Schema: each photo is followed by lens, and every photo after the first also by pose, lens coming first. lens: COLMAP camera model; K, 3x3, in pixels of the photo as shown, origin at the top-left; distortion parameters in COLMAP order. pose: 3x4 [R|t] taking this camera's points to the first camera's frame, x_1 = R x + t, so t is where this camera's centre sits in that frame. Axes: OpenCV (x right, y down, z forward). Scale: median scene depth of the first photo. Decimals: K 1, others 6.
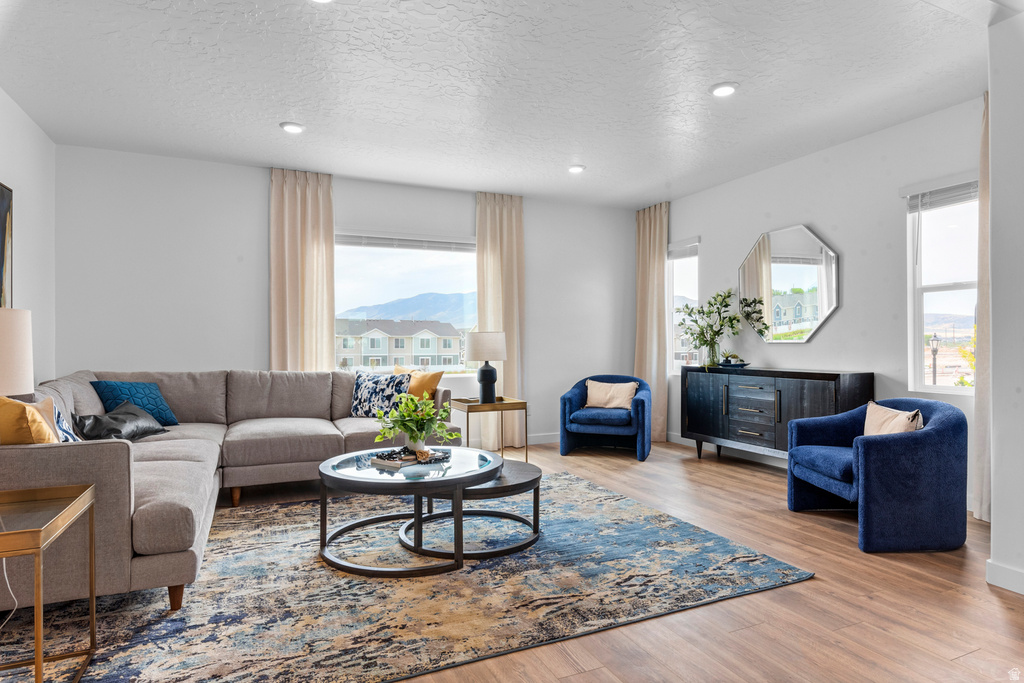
lens RADIAL K [[584.1, 0, 511.7], [0, 584.1, 339.4], [0, 0, 1]] dist [-0.003968, -0.000017]
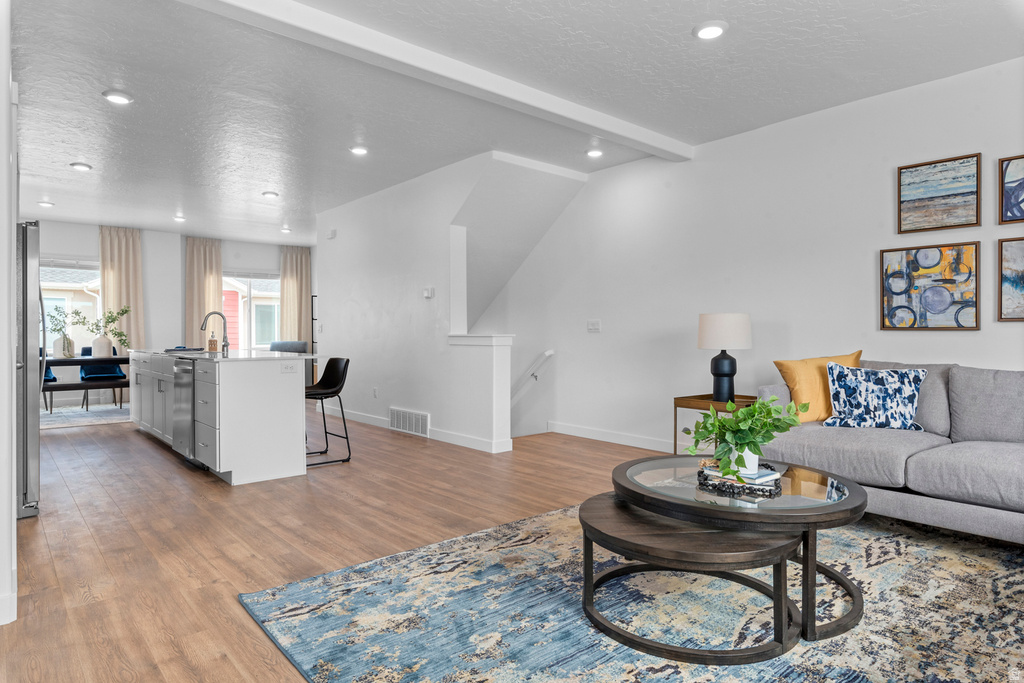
lens RADIAL K [[584.1, 0, 511.5], [0, 584.1, 341.9], [0, 0, 1]] dist [-0.003968, -0.000017]
pose [[-0.959695, 0.004912, -0.281000, 0.367322], [0.002135, 0.999946, 0.010190, 0.024439], [0.281035, 0.009180, -0.959654, 1.885998]]
